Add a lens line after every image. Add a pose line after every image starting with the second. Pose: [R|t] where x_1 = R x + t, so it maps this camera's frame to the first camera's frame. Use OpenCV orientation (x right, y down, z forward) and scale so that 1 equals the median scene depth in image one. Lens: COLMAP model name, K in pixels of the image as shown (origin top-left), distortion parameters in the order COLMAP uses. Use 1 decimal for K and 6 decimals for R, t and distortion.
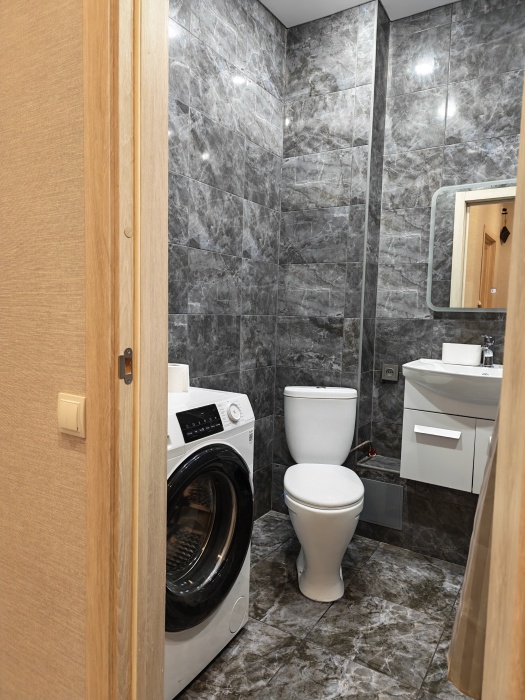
lens RADIAL K [[472.5, 0, 262.5], [0, 472.5, 350.0], [0, 0, 1]] dist [0.055337, -0.039577]
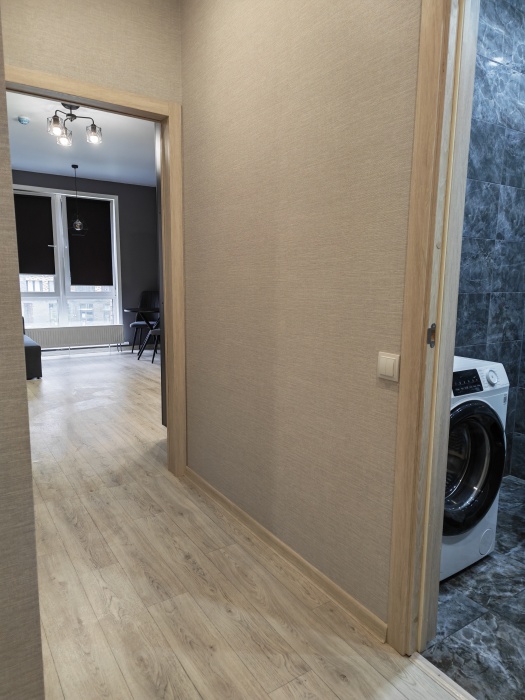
lens RADIAL K [[472.5, 0, 262.5], [0, 472.5, 350.0], [0, 0, 1]] dist [0.055337, -0.039577]
pose [[0.906940, 0.045955, -0.418745, -0.078884], [-0.020609, 0.997682, 0.064856, -0.003796], [0.420755, -0.050190, 0.905785, -0.325529]]
